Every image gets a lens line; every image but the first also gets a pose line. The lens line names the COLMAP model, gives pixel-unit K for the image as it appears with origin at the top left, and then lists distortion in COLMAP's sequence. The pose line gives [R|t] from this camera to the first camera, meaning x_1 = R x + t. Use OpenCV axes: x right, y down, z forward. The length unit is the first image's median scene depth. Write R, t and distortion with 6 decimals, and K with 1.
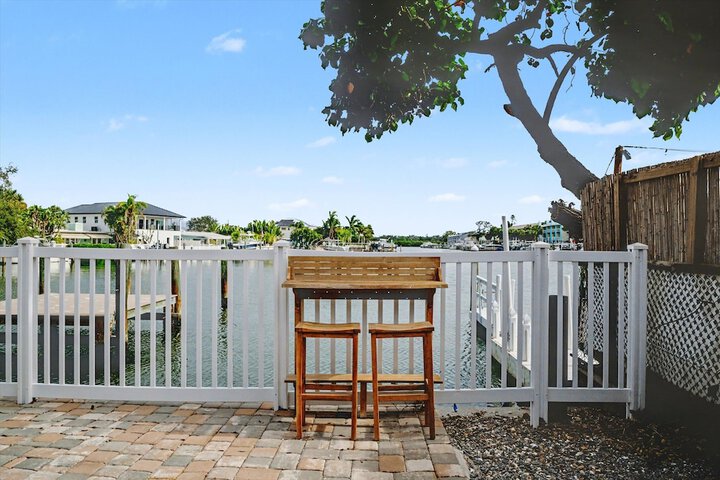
lens RADIAL K [[491.8, 0, 360.0], [0, 491.8, 240.0], [0, 0, 1]] dist [-0.049175, 0.005248]
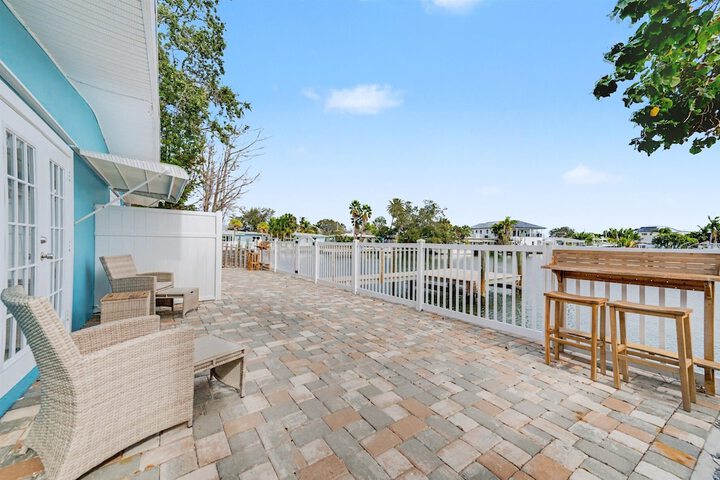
lens RADIAL K [[276.7, 0, 360.8], [0, 276.7, 243.3], [0, 0, 1]] dist [0.057318, 0.000184]
pose [[0.597989, 0.003901, -0.801494, 0.073063], [-0.003221, 0.999992, 0.002464, 0.004303], [0.801498, 0.001108, 0.597997, -0.010882]]
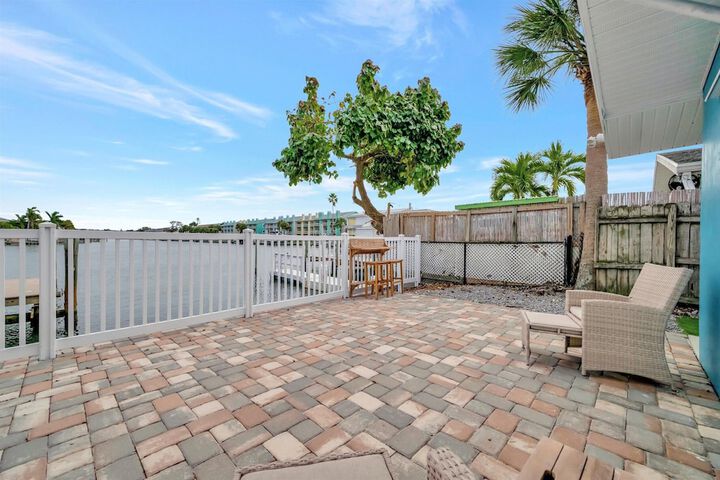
lens RADIAL K [[288.3, 0, 357.7], [0, 288.3, 240.1], [0, 0, 1]] dist [-0.000215, -0.000057]
pose [[0.680488, -0.003907, 0.732749, -0.428357], [-0.010548, 0.999830, 0.015127, 0.005832], [-0.732684, -0.018023, 0.680331, -0.028345]]
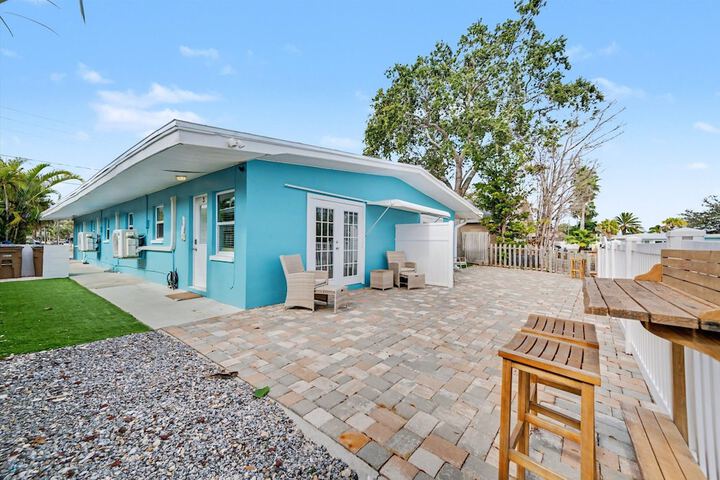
lens RADIAL K [[276.7, 0, 360.8], [0, 276.7, 243.3], [0, 0, 1]] dist [0.057318, 0.000184]
pose [[-0.620352, -0.016941, -0.784141, 0.162089], [-0.011751, 0.999855, -0.012304, 0.012448], [0.784235, 0.001582, -0.620461, 0.313564]]
